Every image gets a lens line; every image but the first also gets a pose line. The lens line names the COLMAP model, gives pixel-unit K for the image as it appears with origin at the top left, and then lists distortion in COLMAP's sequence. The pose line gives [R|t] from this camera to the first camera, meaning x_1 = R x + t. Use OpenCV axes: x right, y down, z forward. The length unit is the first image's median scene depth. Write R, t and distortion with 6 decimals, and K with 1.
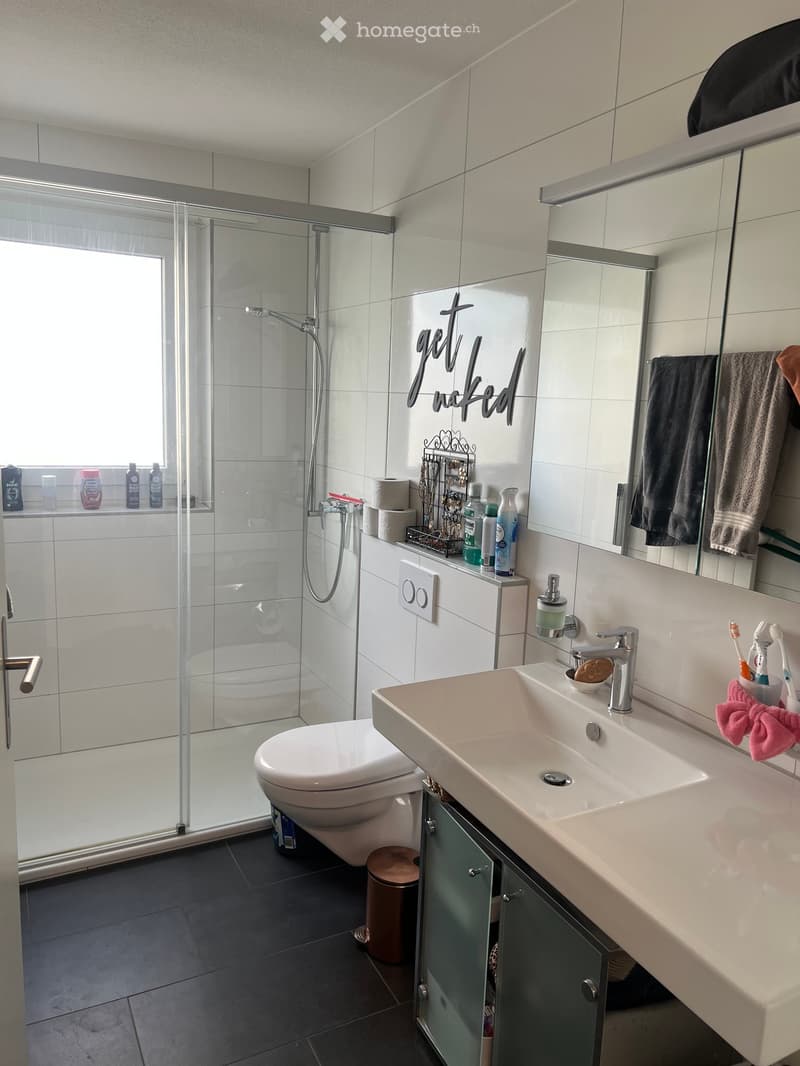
lens RADIAL K [[797.3, 0, 400.0], [0, 797.3, 533.0], [0, 0, 1]] dist [0.020219, -0.006028]
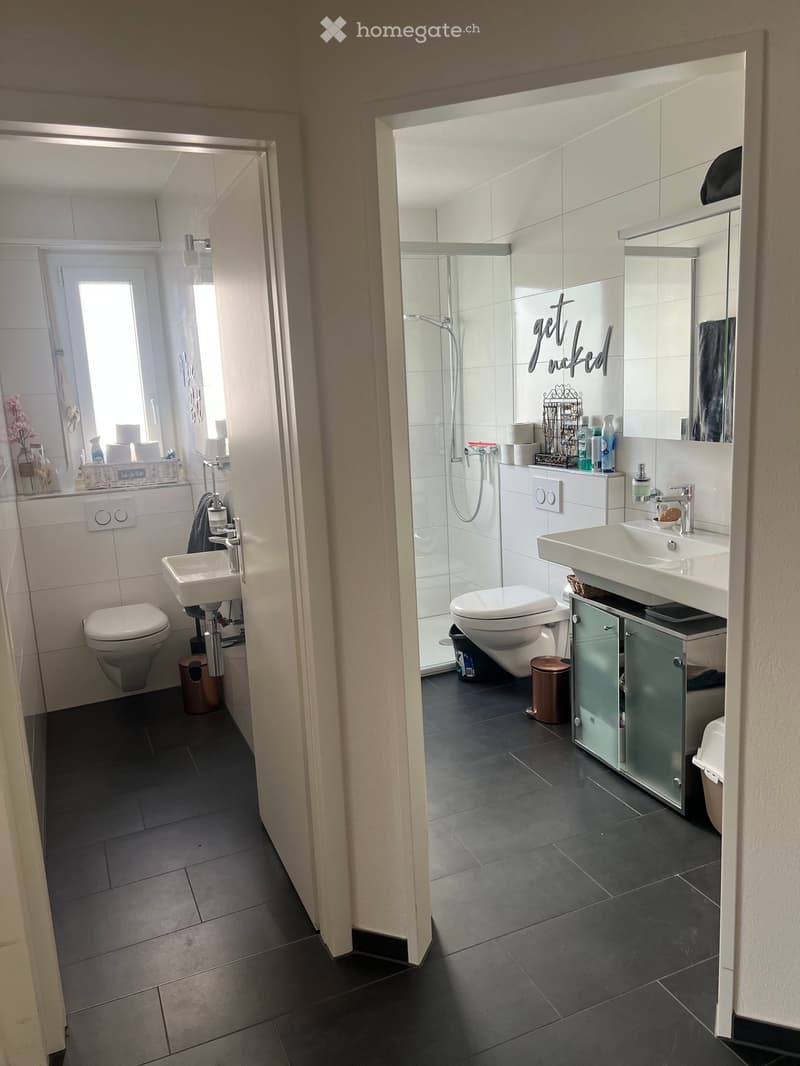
lens RADIAL K [[790.7, 0, 400.0], [0, 790.7, 533.0], [0, 0, 1]] dist [0.002170, 0.000164]
pose [[0.993408, -0.072217, -0.089024, -0.131022], [0.073736, 0.997181, 0.013892, 0.108364], [0.087770, -0.020365, 0.995933, -0.524016]]
